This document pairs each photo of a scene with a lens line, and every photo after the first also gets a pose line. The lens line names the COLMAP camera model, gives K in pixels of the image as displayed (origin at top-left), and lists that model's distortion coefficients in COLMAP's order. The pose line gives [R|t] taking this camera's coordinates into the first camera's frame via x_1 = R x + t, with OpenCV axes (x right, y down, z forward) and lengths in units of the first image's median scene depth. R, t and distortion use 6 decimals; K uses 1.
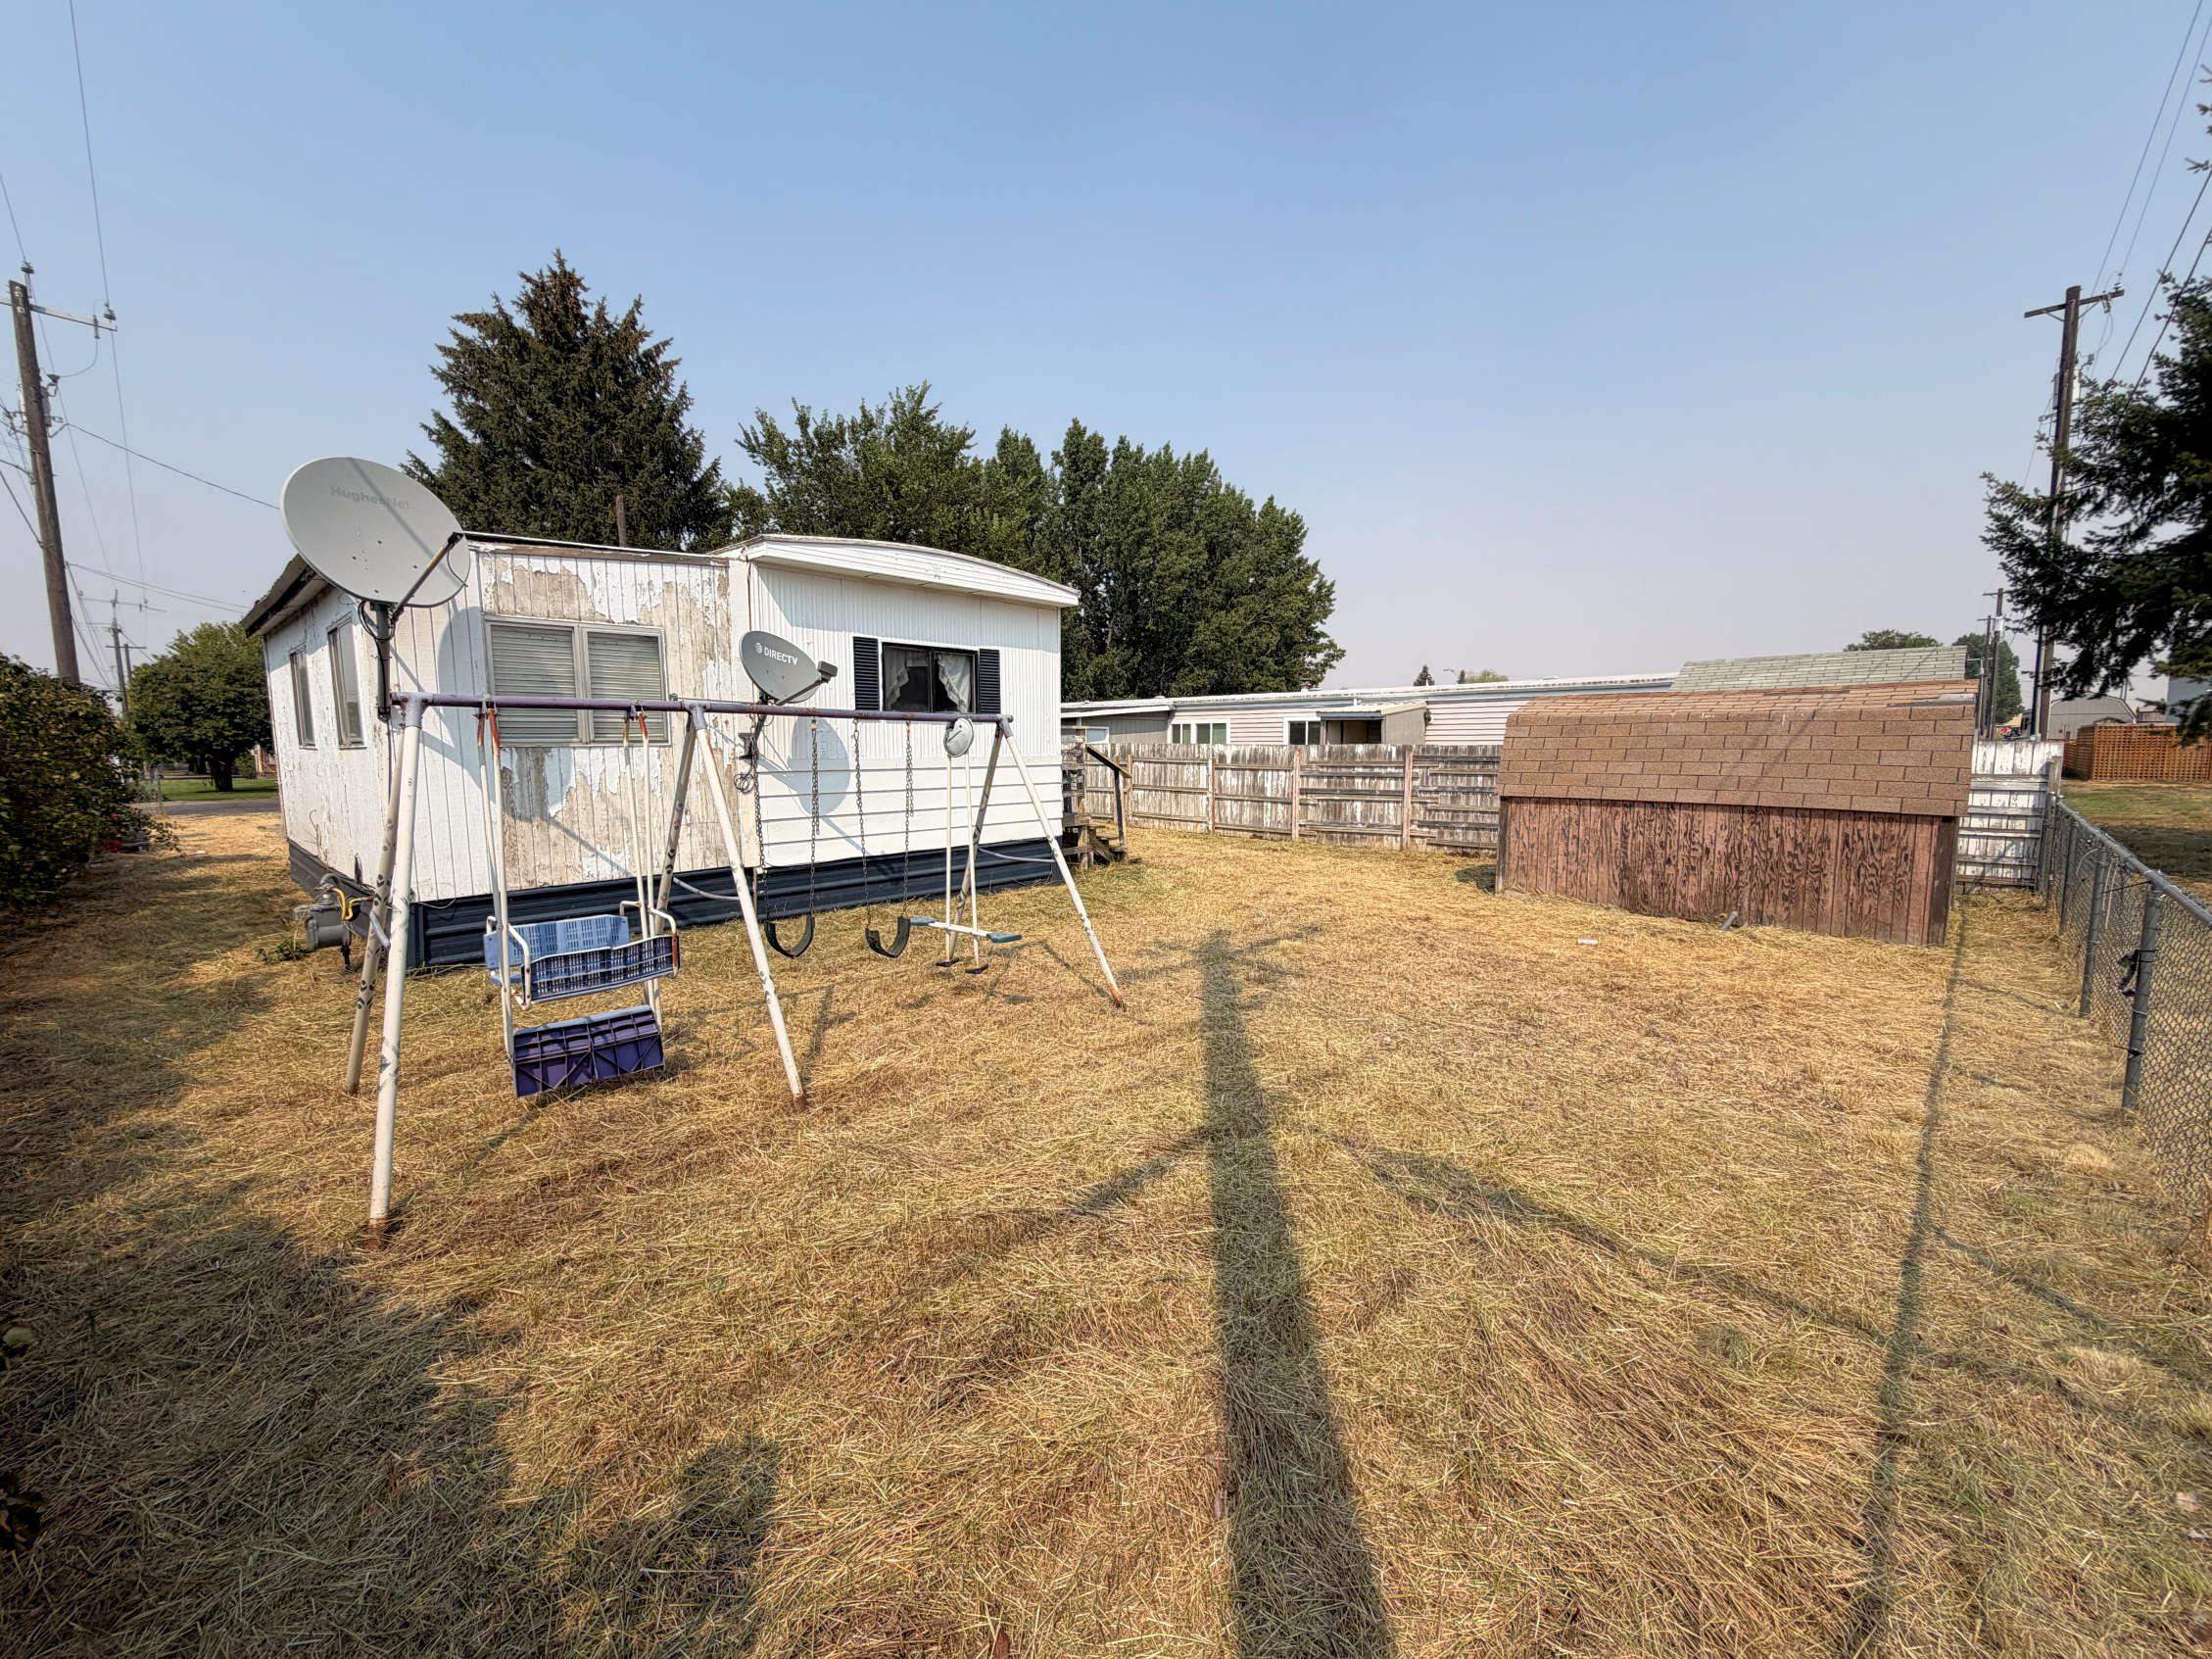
lens RADIAL K [[900.3, 0, 1098.5], [0, 900.3, 830.9], [0, 0, 1]] dist [0.002615, -0.000235]
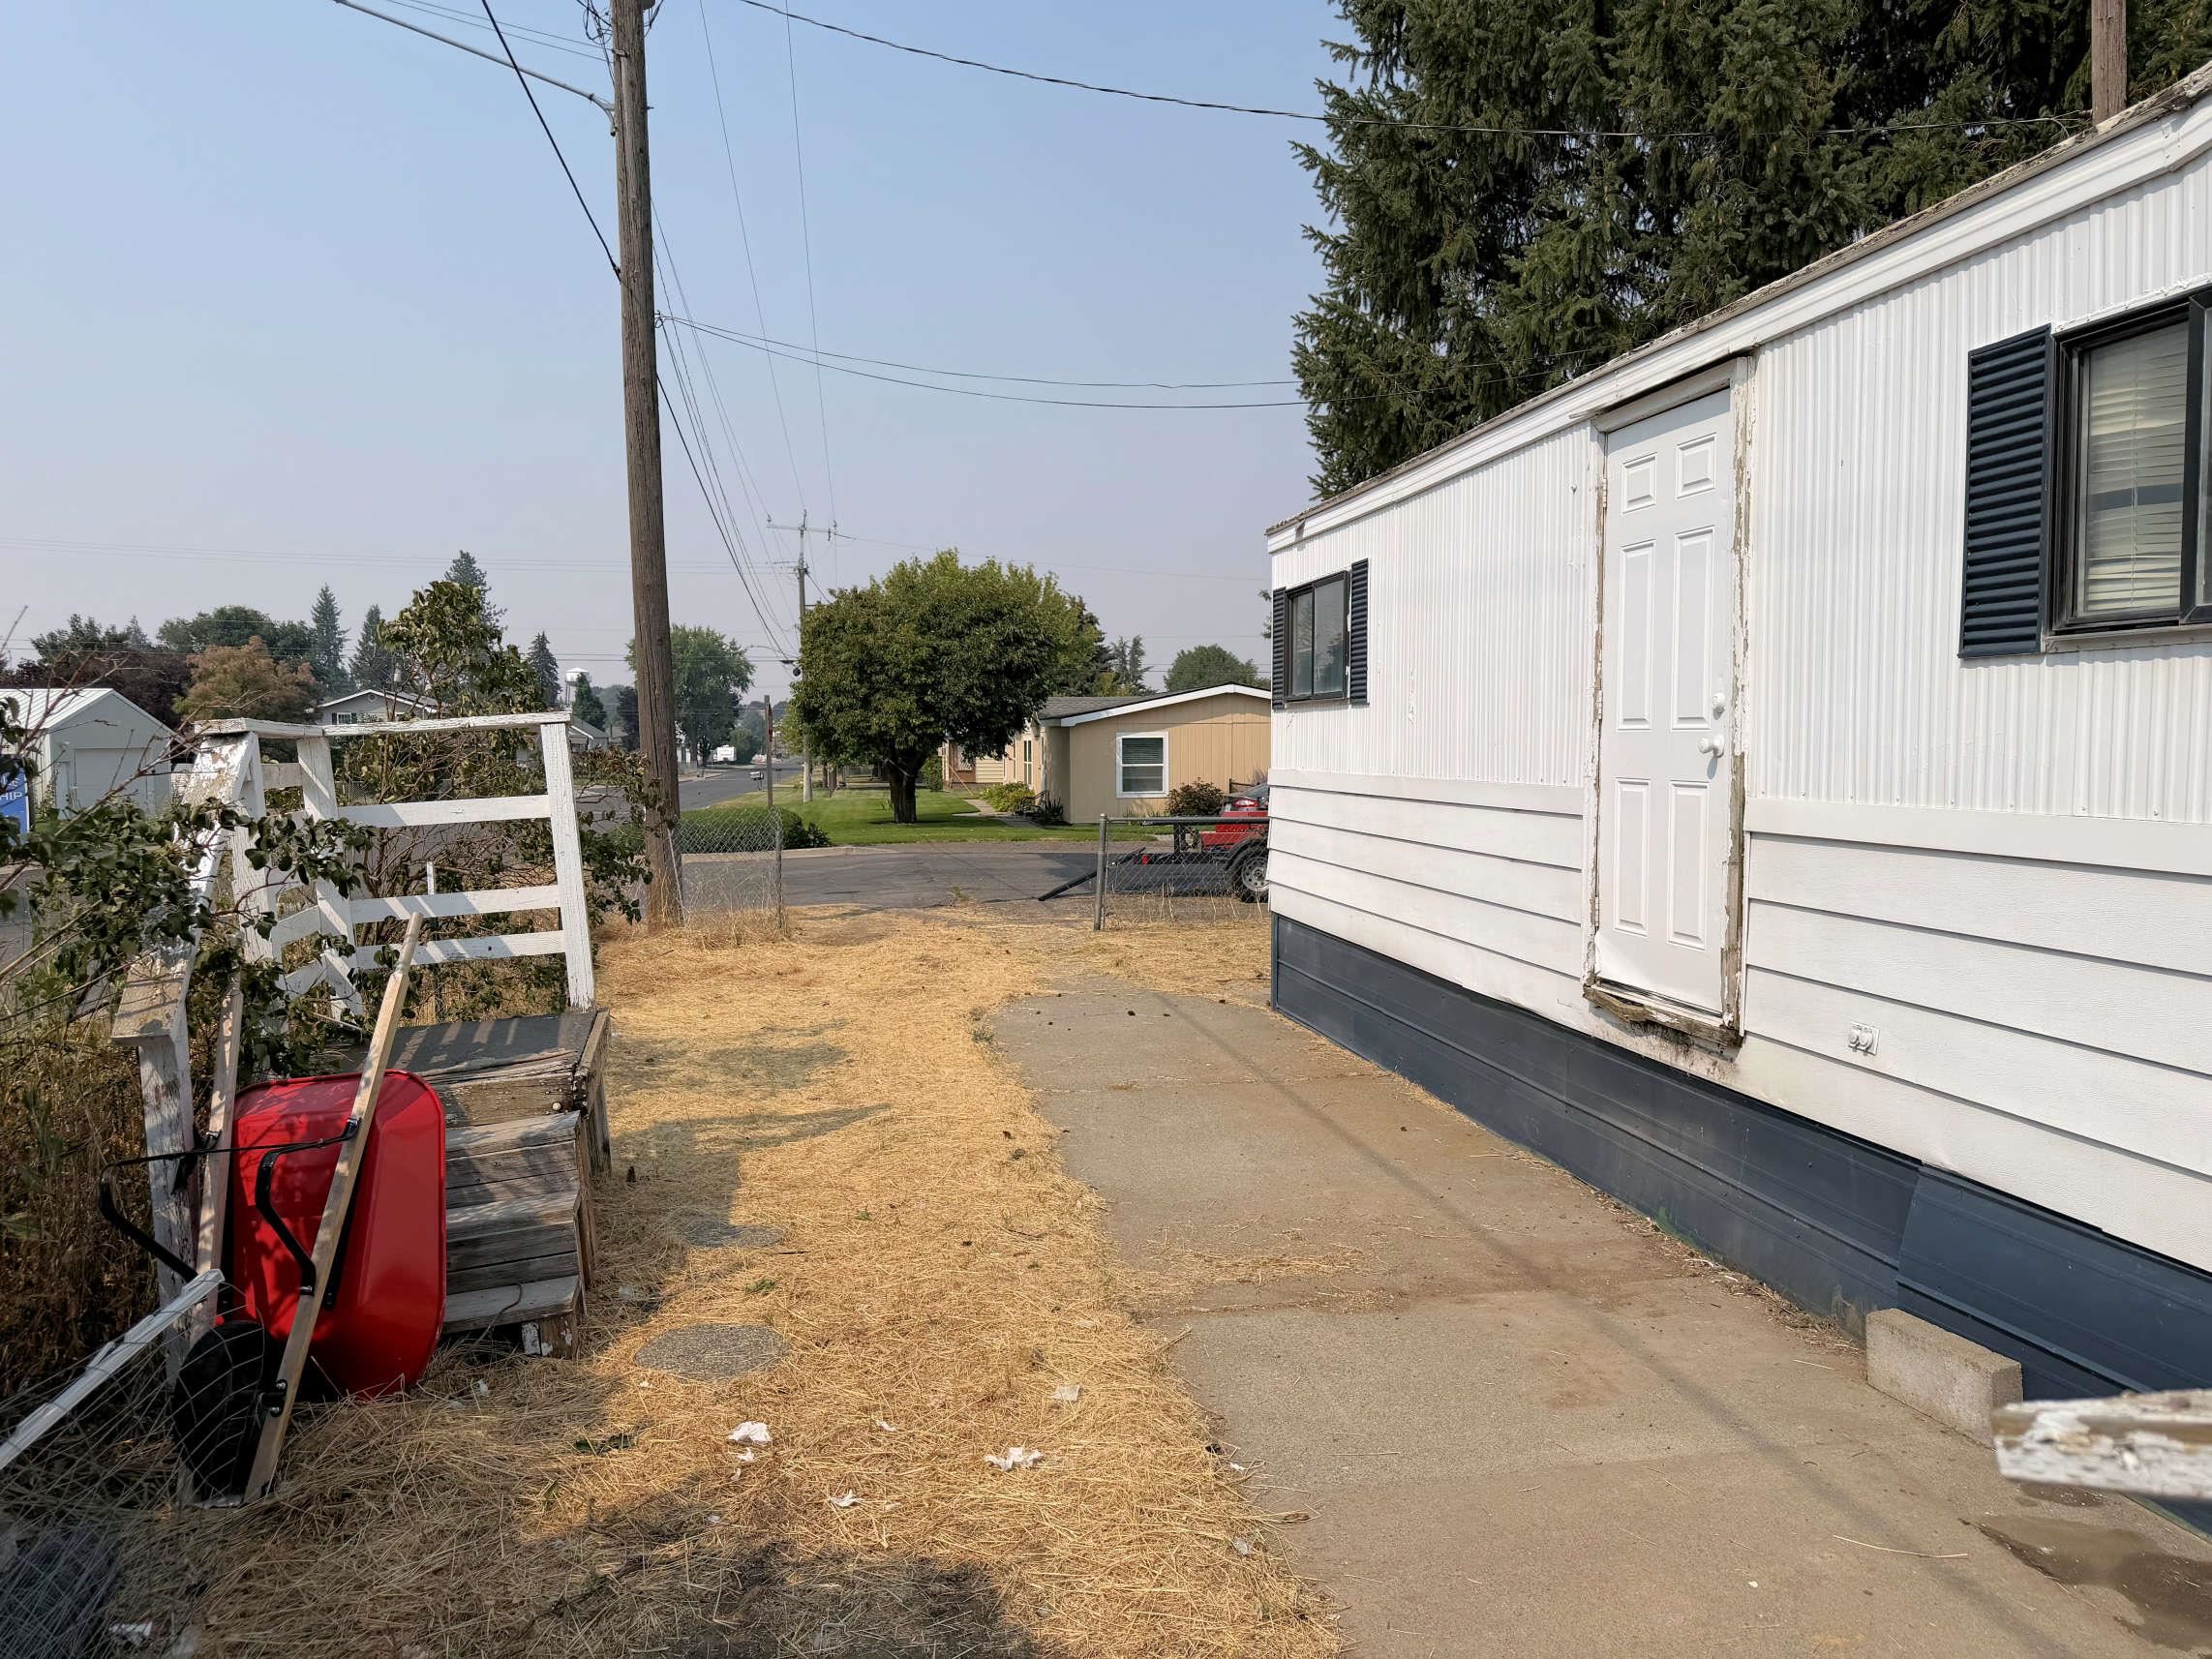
lens RADIAL K [[1547.2, 0, 1108.3], [0, 1547.2, 831.8], [0, 0, 1]] dist [0.038238, -0.024586]
pose [[0.801850, 0.032834, -0.596622, -0.297294], [-0.052345, 0.998510, -0.015400, -0.031589], [0.595228, 0.043579, 0.802374, 0.307568]]
